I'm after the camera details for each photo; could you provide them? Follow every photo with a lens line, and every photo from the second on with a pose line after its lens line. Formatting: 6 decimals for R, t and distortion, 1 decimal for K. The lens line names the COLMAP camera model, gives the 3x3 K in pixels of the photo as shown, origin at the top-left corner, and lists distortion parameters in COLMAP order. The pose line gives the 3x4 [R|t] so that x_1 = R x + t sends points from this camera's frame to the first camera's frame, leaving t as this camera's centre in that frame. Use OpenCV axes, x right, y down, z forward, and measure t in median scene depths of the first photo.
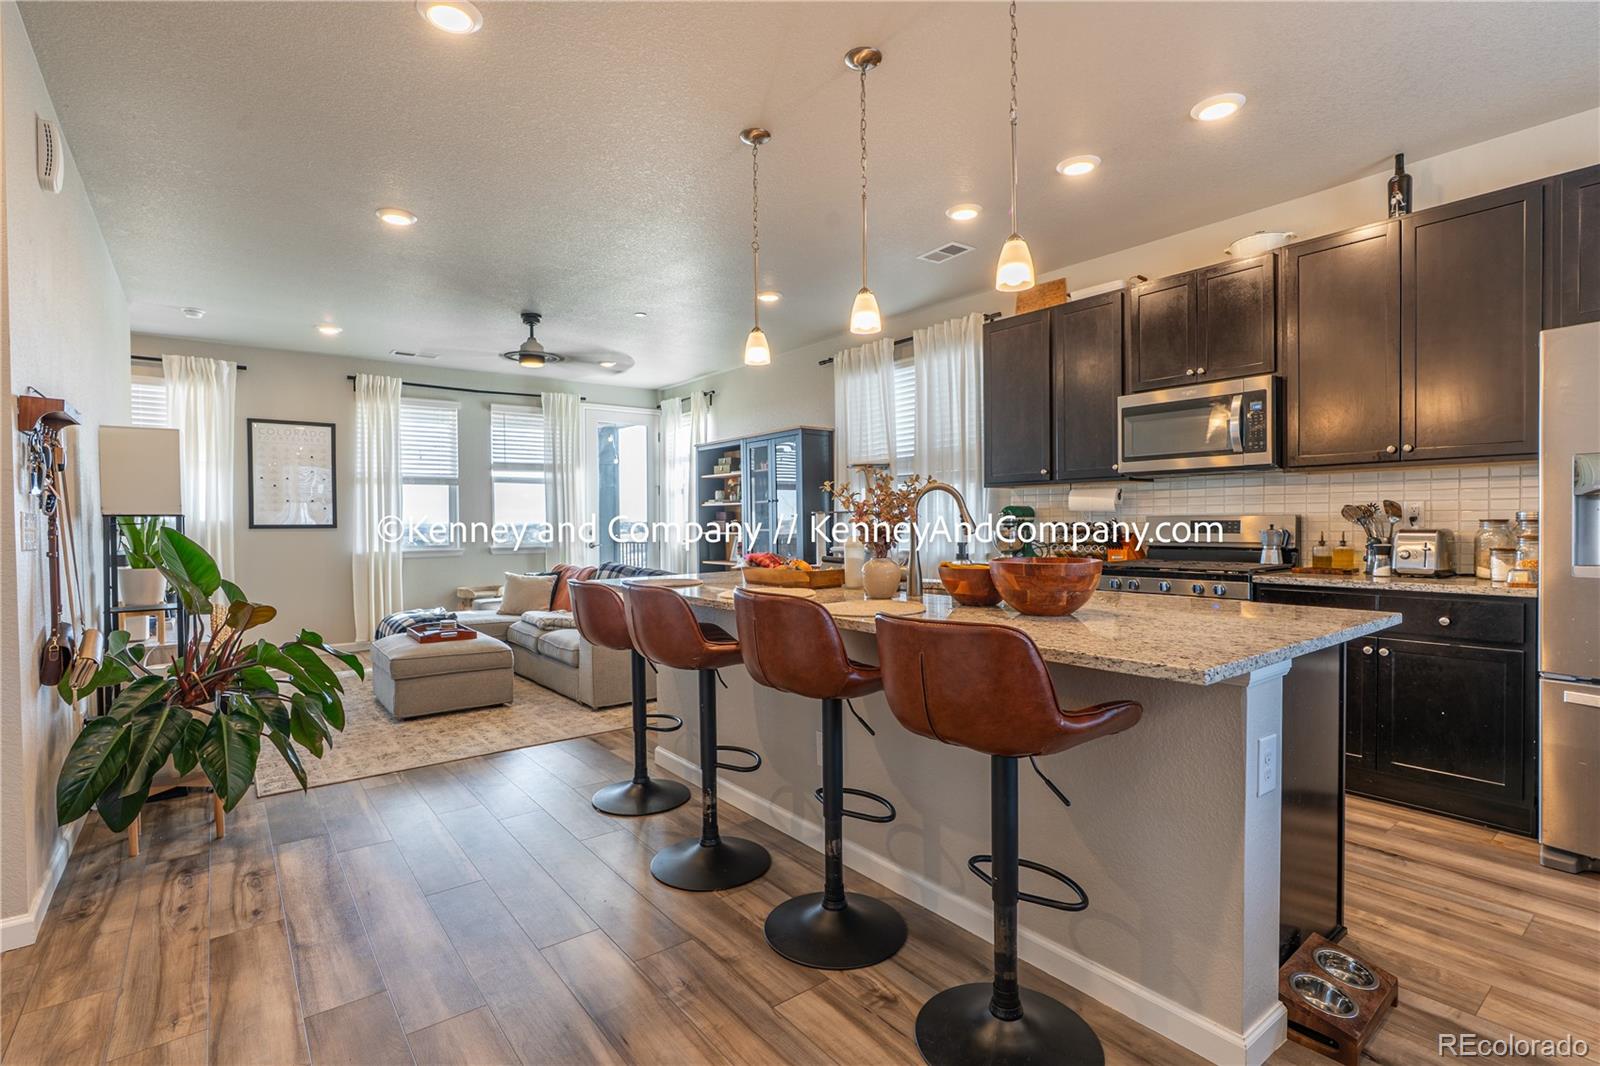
lens RADIAL K [[794.8, 0, 800.0], [0, 794.8, 533.0], [0, 0, 1]] dist [0.000705, 0.000076]
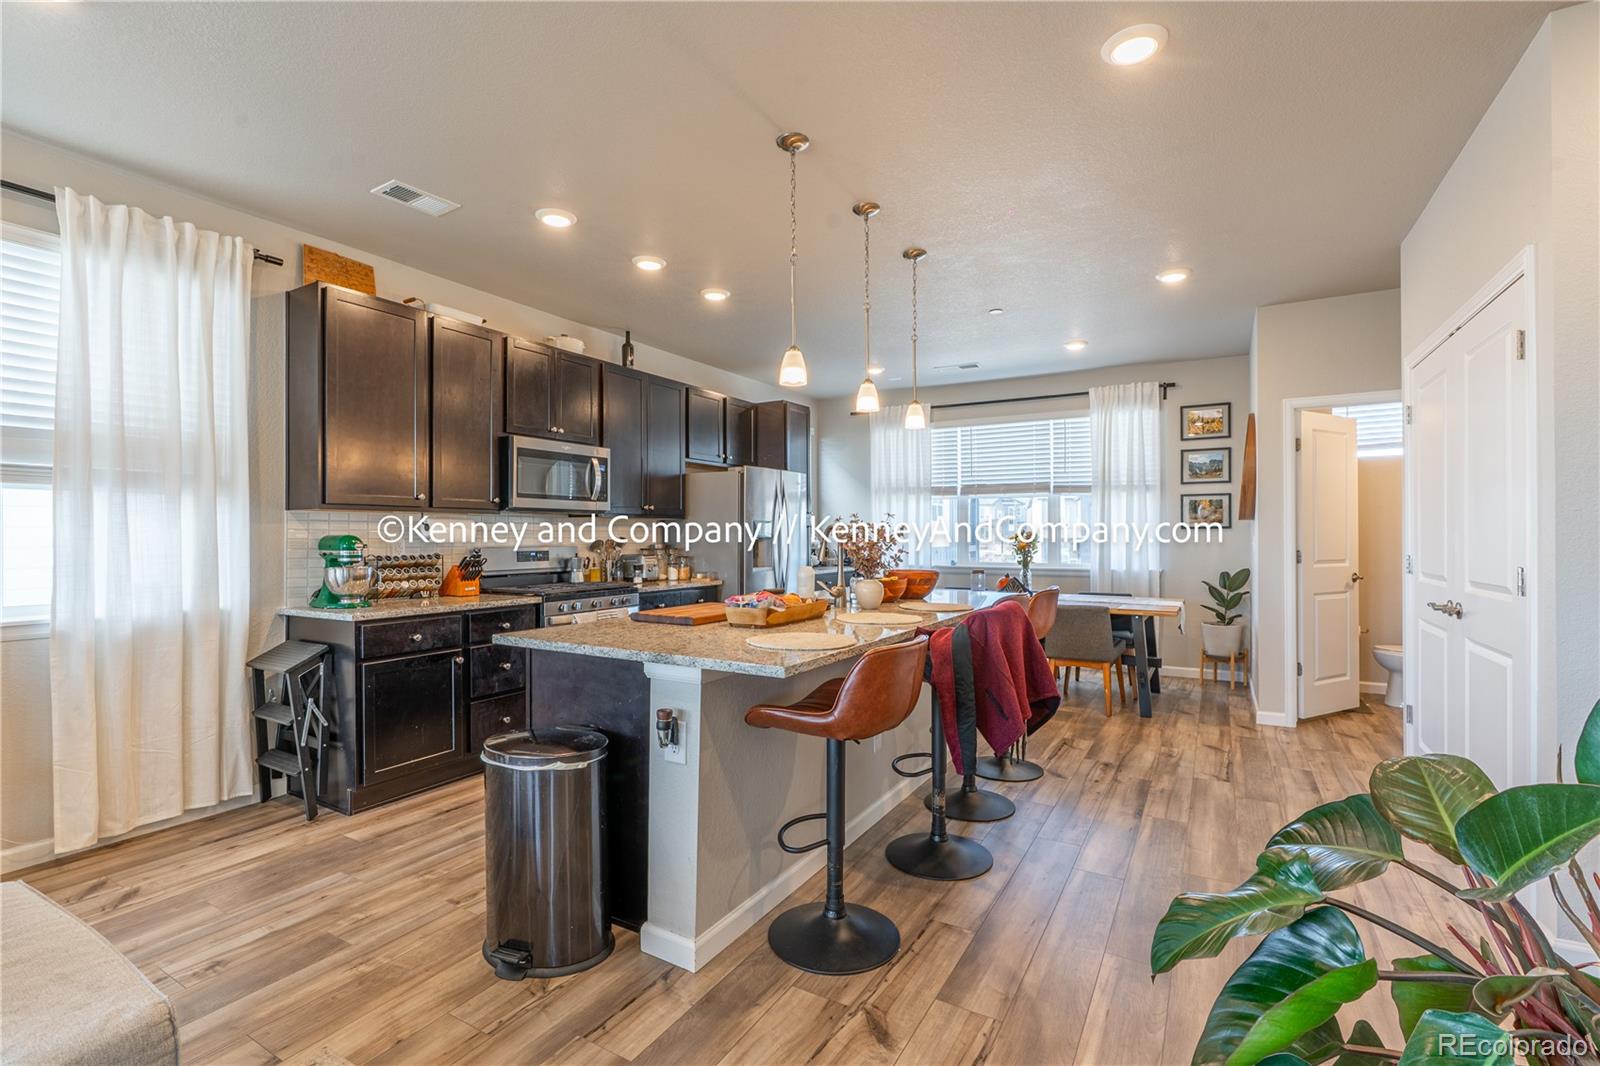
lens RADIAL K [[722.6, 0, 811.4], [0, 722.6, 533.8], [0, 0, 1]] dist [-0.001216, 0.000039]
pose [[-0.404155, 0.013342, 0.914593, -0.788152], [0.022332, 0.999739, -0.004716, -0.032103], [-0.914418, 0.018519, -0.404348, 1.264084]]
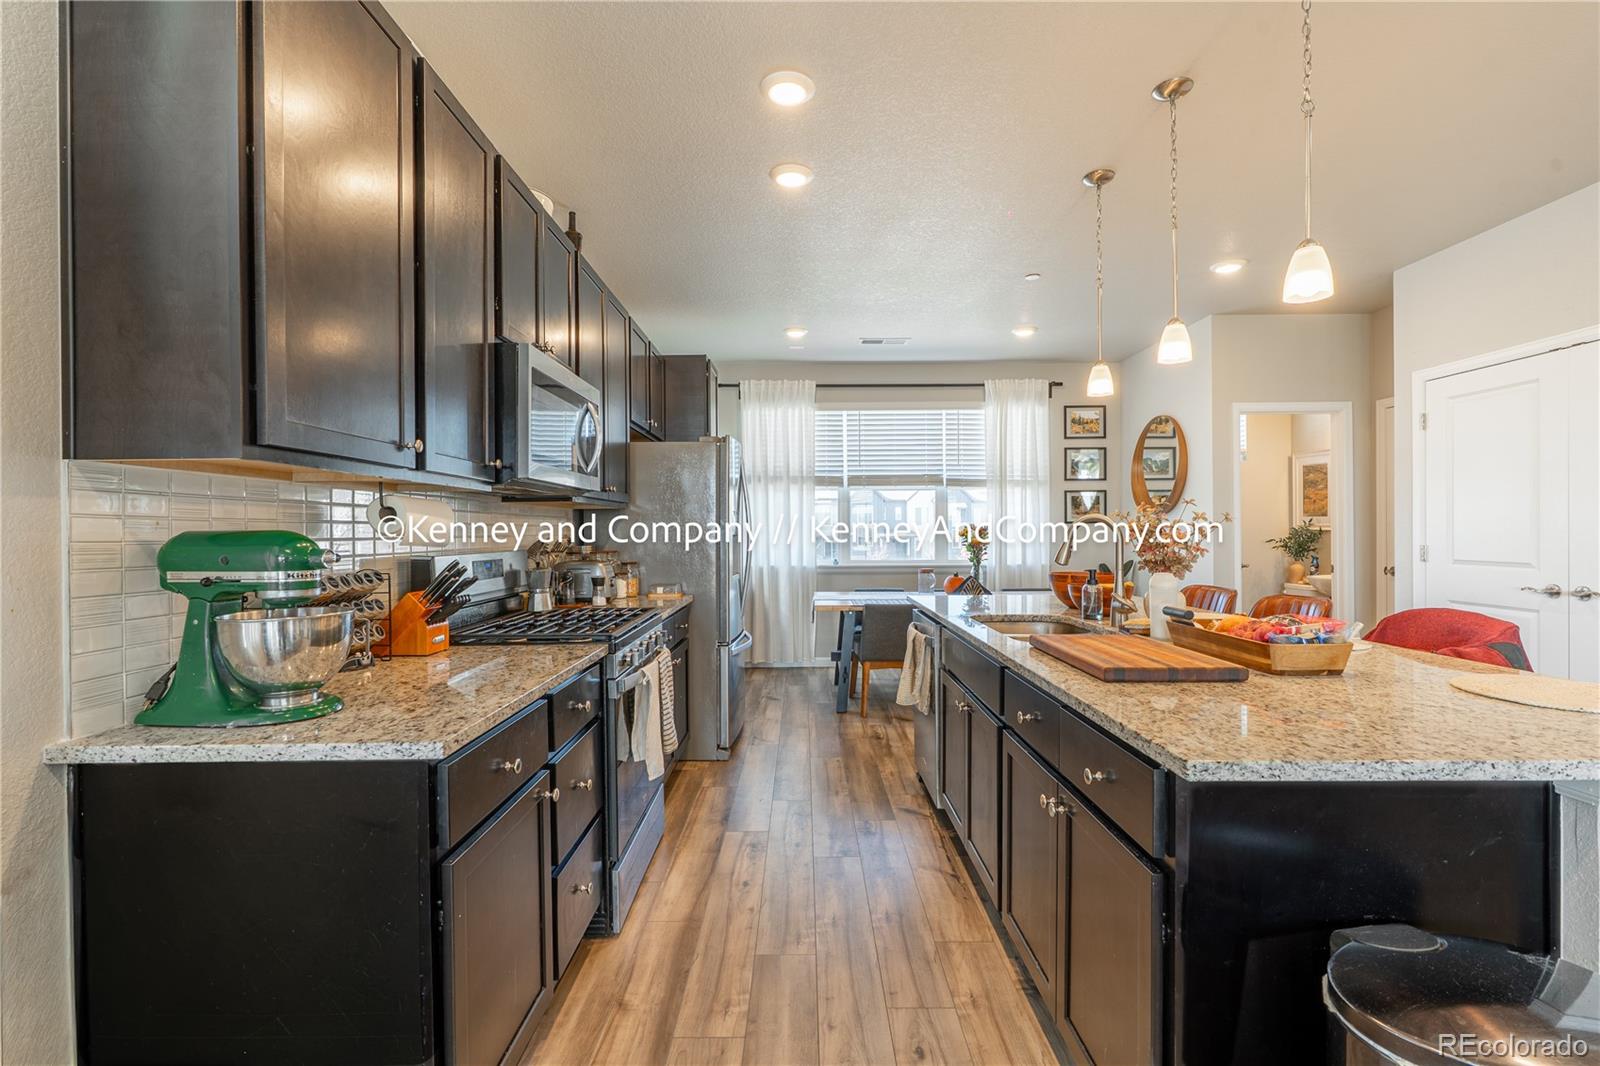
lens RADIAL K [[723.8, 0, 801.6], [0, 723.8, 519.9], [0, 0, 1]] dist [0.000596, -0.000092]
pose [[-0.807542, 0.027571, 0.589165, -0.058157], [0.027314, 0.999583, -0.009339, -0.043772], [-0.589177, 0.008551, -0.807959, 1.601610]]
